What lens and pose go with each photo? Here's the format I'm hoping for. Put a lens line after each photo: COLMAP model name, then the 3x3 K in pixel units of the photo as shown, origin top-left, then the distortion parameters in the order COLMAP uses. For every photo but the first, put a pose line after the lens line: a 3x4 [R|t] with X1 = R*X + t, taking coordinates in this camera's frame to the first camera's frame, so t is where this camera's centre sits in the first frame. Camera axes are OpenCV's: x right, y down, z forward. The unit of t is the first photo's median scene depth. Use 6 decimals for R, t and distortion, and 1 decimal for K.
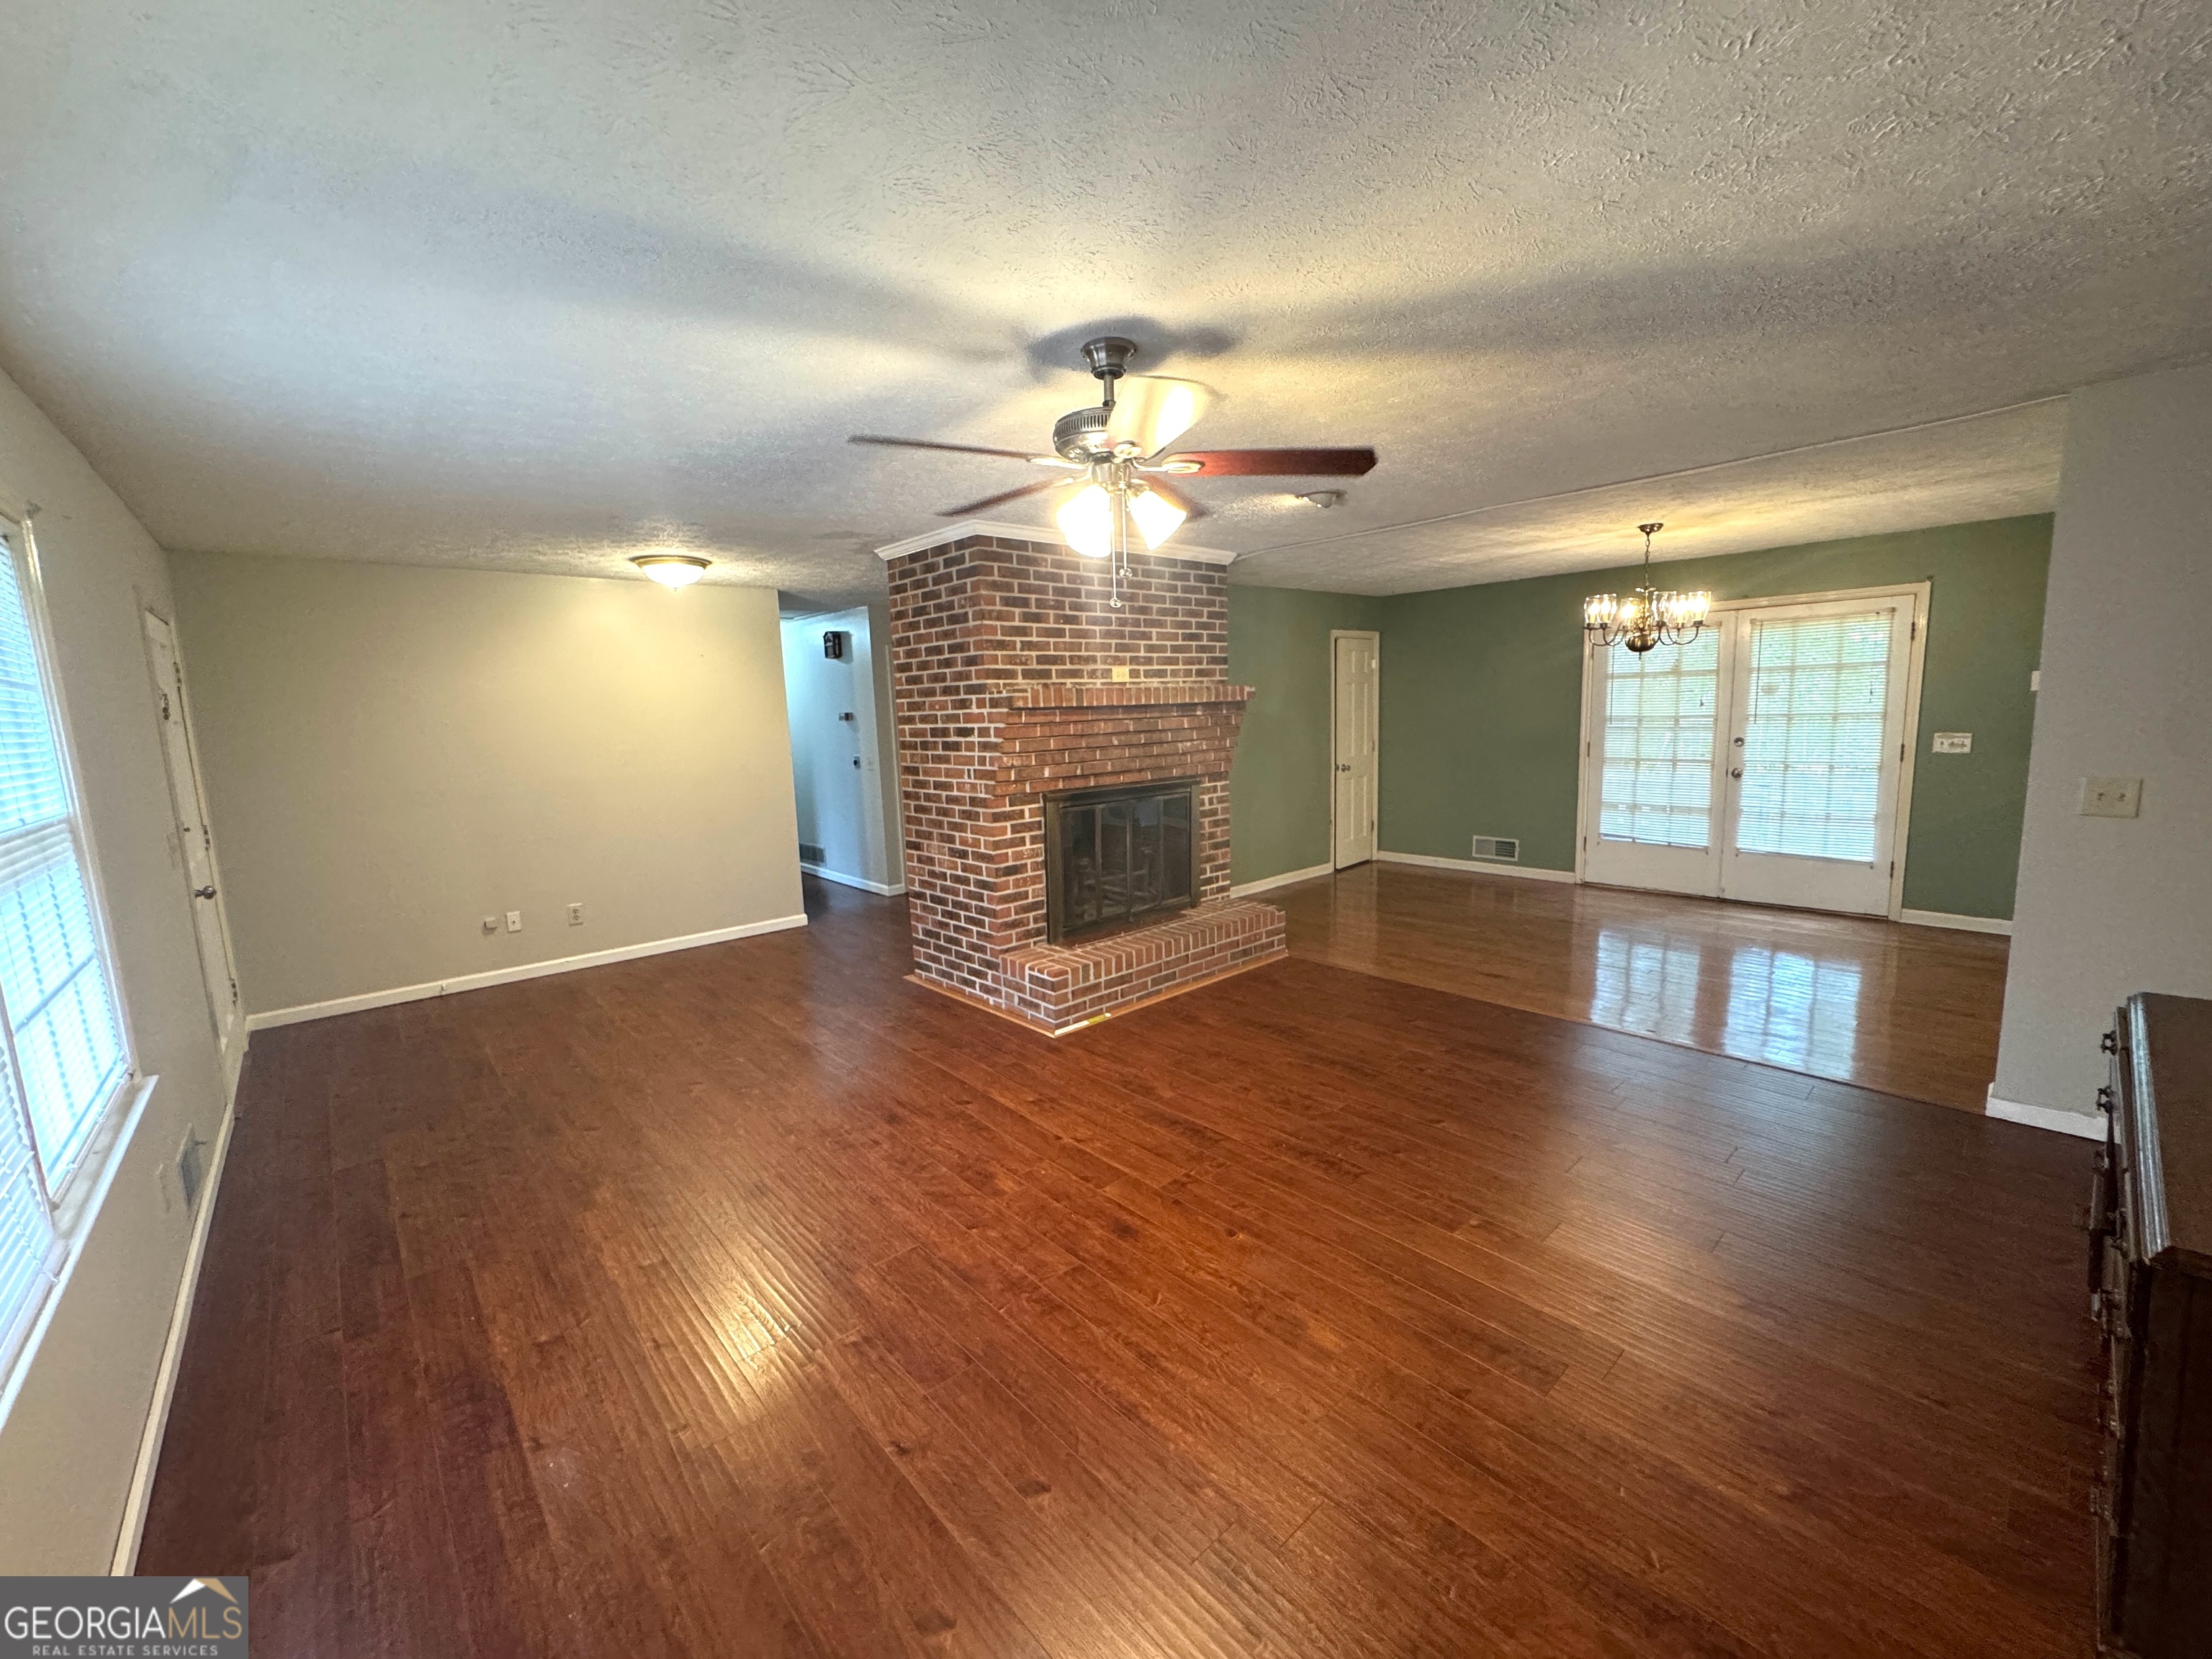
lens RADIAL K [[886.2, 0, 1098.1], [0, 886.2, 828.0], [0, 0, 1]] dist [0.000611, 0.000022]
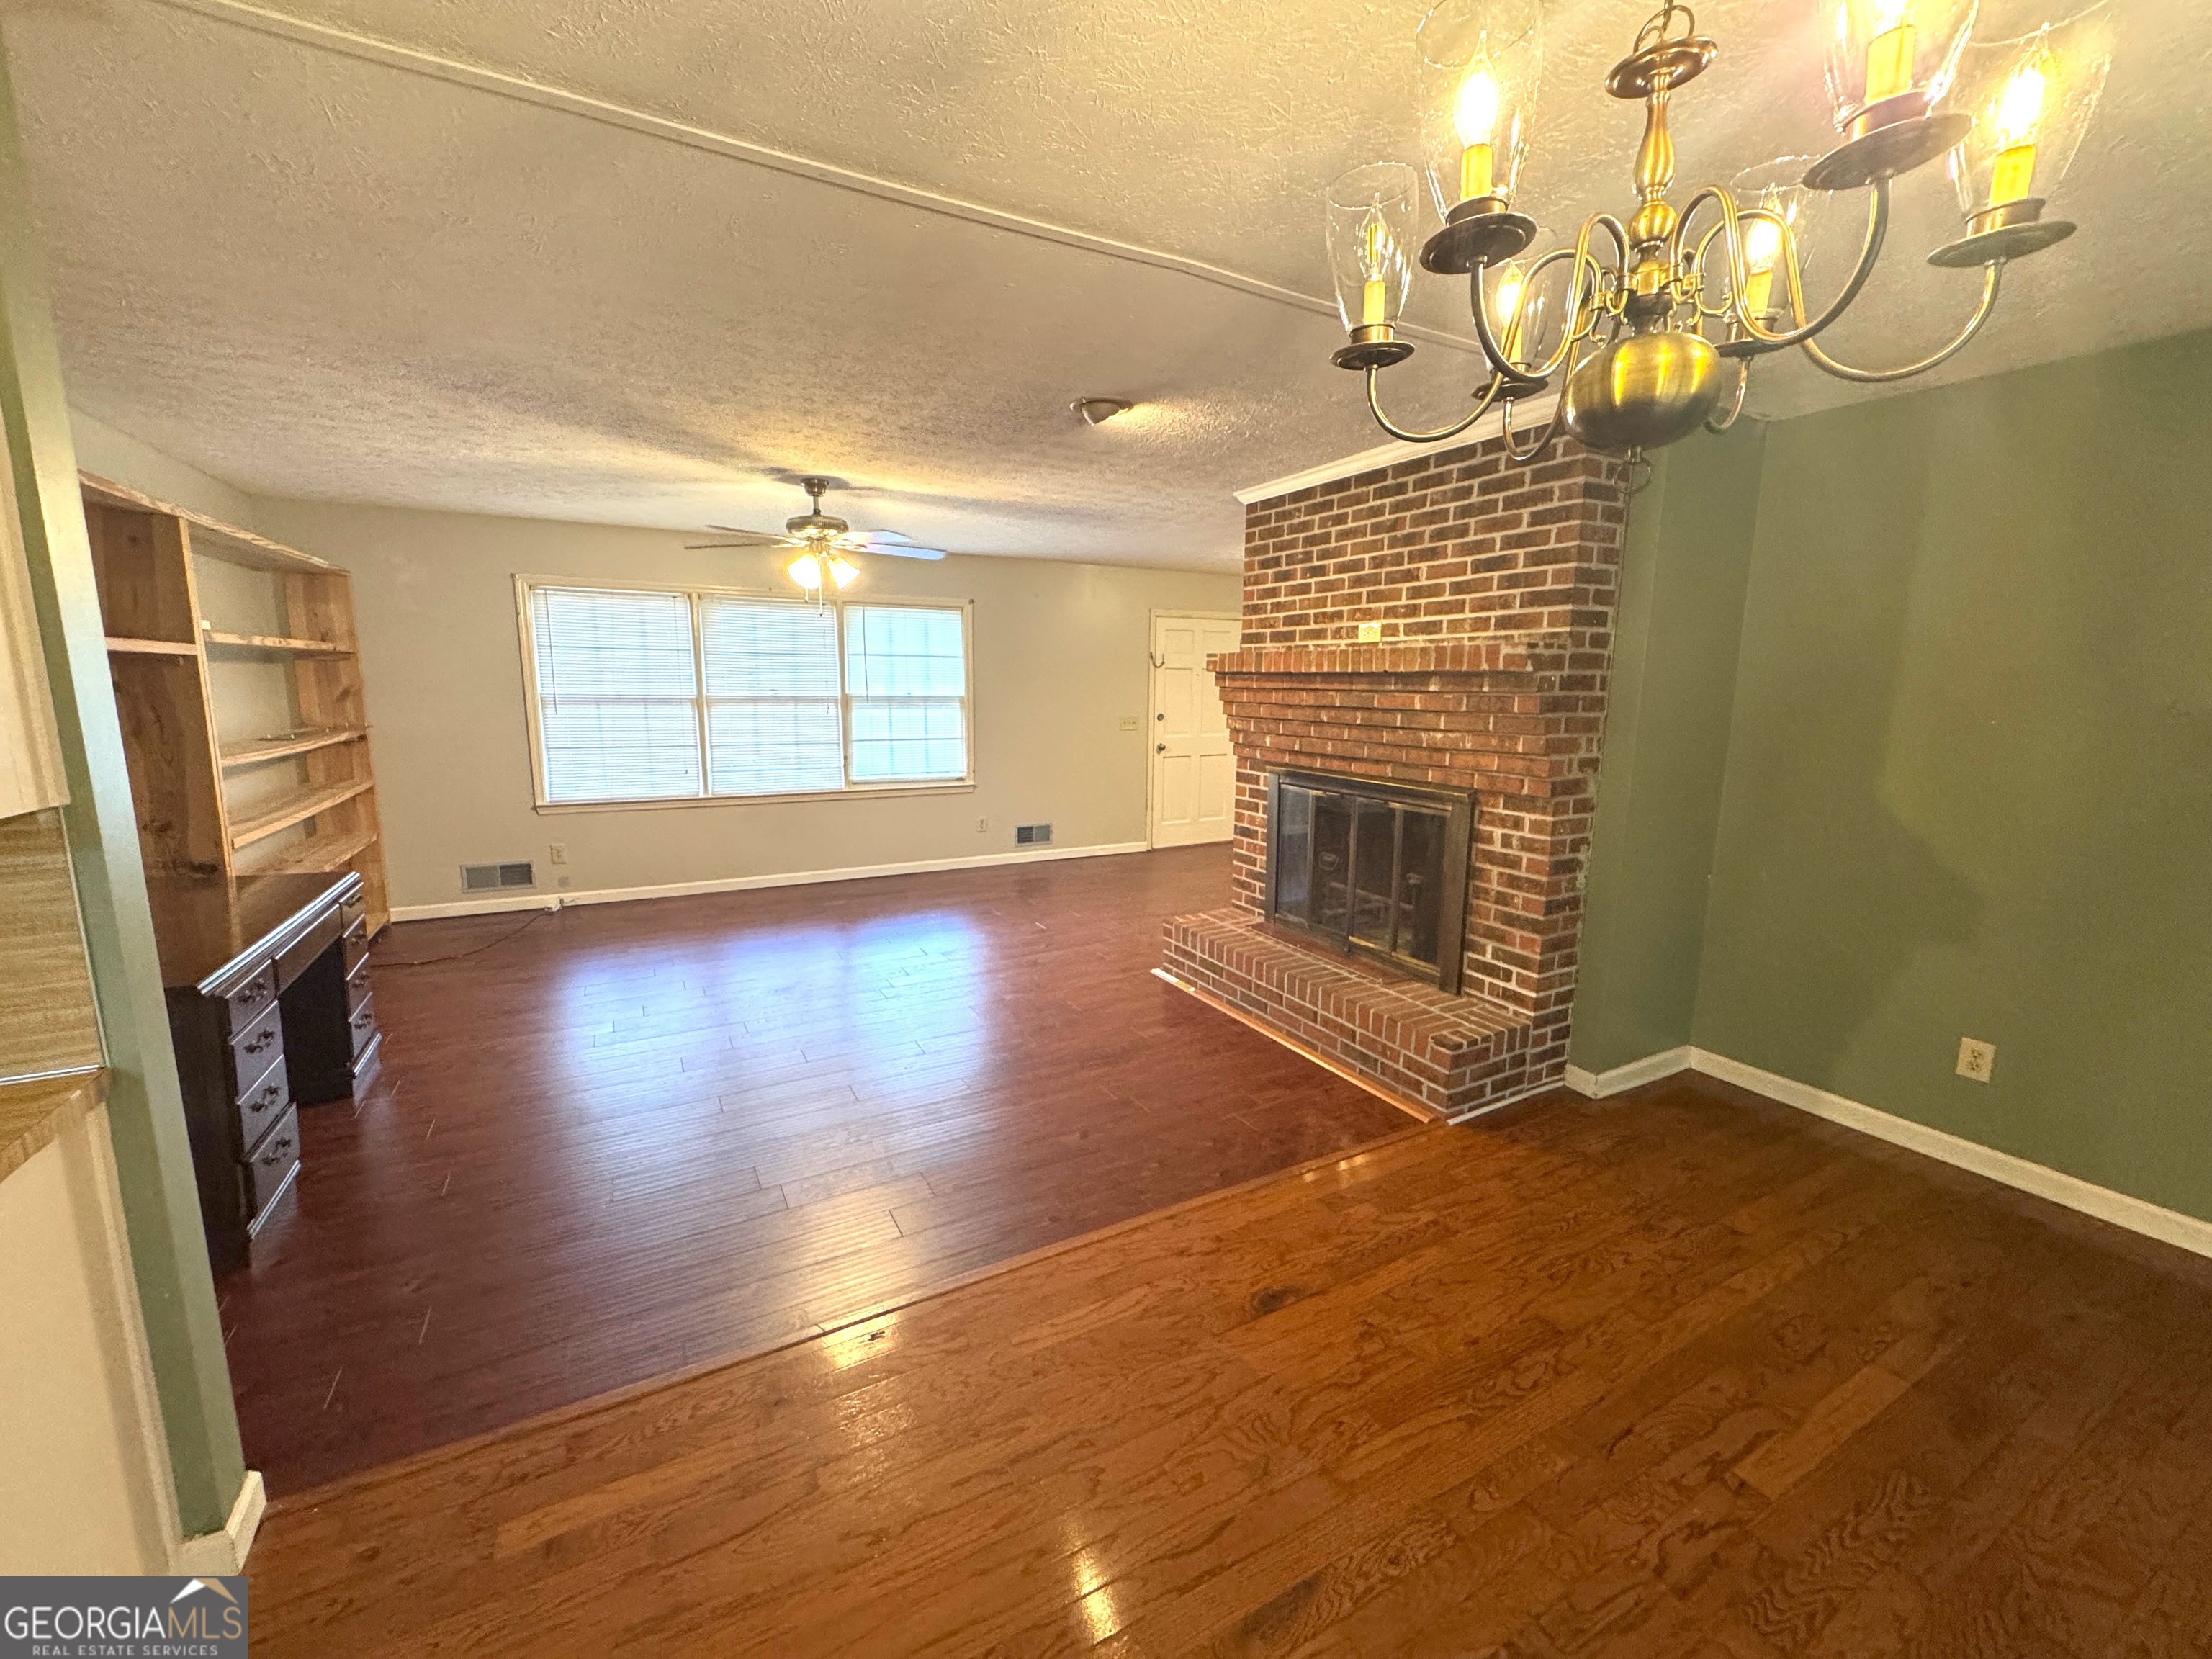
lens RADIAL K [[886.2, 0, 1097.7], [0, 886.2, 826.4], [0, 0, 1]] dist [0.000611, 0.000022]
pose [[-0.229928, 0.190099, -0.954461, 0.857252], [-0.134964, 0.965032, 0.224717, -0.154525], [0.963804, 0.180487, -0.196231, 0.971077]]
